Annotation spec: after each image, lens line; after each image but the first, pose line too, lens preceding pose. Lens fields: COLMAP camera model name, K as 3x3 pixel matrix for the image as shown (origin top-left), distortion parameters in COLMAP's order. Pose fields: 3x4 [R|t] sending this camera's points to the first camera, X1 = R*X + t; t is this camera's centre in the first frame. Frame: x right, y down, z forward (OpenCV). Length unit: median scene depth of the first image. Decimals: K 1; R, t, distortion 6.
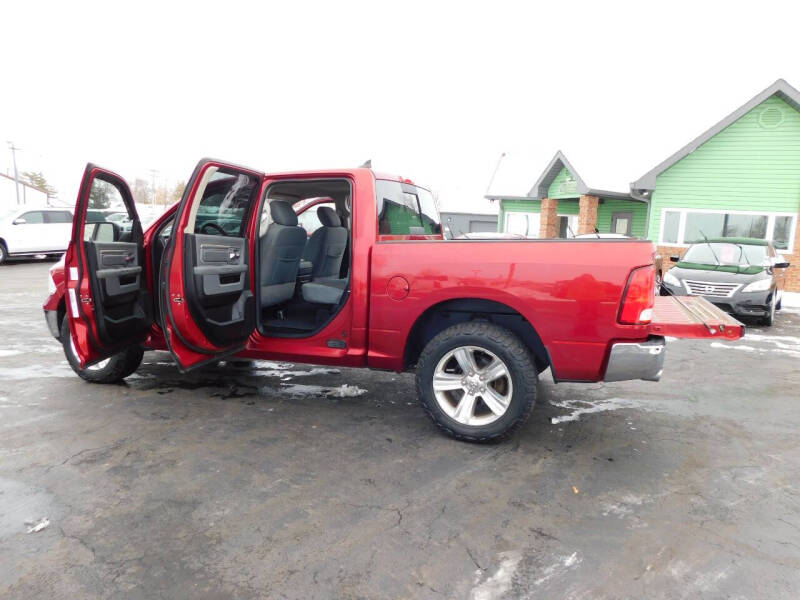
lens RADIAL K [[544.3, 0, 406.0], [0, 544.3, 308.8], [0, 0, 1]] dist [-0.076253, 0.067965]
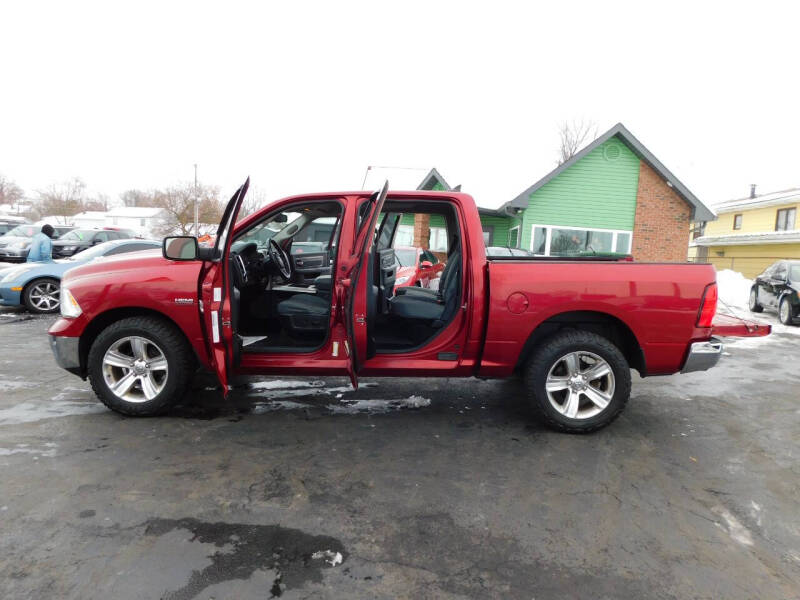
lens RADIAL K [[549.2, 0, 403.2], [0, 549.2, 304.2], [0, 0, 1]] dist [-0.076667, 0.066116]
pose [[0.942770, -0.023094, 0.332642, -0.612024], [0.031123, 0.999338, -0.018826, -0.021759], [-0.331987, 0.028102, 0.942865, 0.013296]]
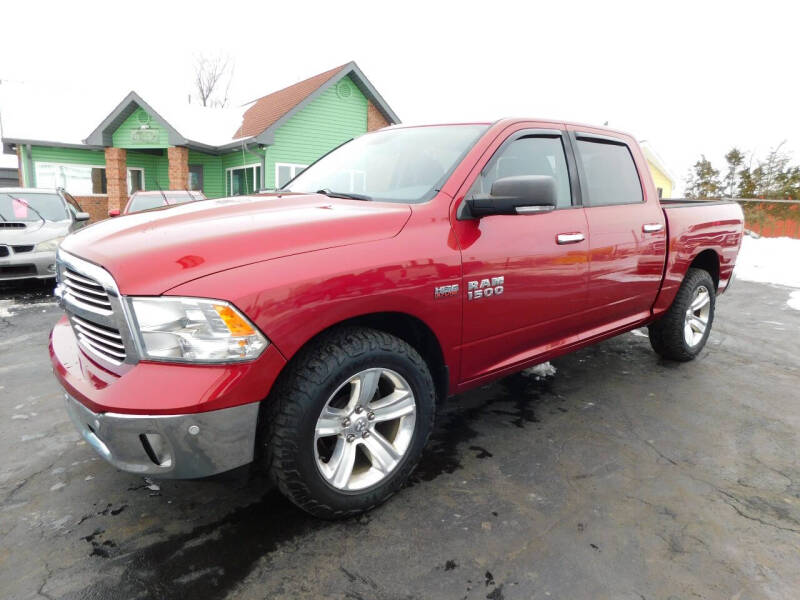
lens RADIAL K [[540.3, 0, 403.6], [0, 540.3, 304.2], [0, 0, 1]] dist [-0.085191, 0.065118]
pose [[0.480169, -0.186031, 0.857222, -1.262756], [0.116522, 0.982119, 0.147867, -0.151593], [-0.869402, 0.028884, 0.493260, 0.963770]]
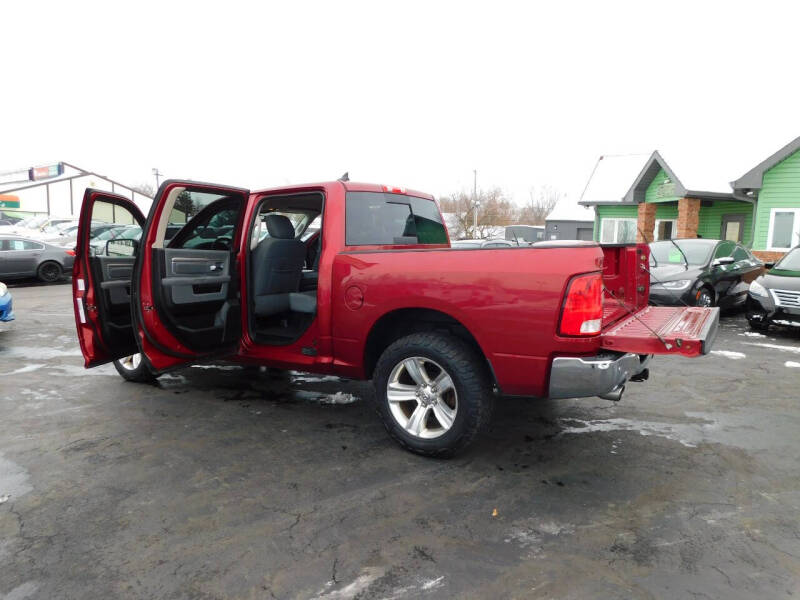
lens RADIAL K [[544.3, 0, 406.0], [0, 544.3, 308.8], [0, 0, 1]] dist [-0.076253, 0.067965]
pose [[0.975296, 0.005245, -0.220838, 0.302999], [-0.009462, 0.999792, -0.018041, -0.000168], [0.220697, 0.019685, 0.975144, 0.034406]]
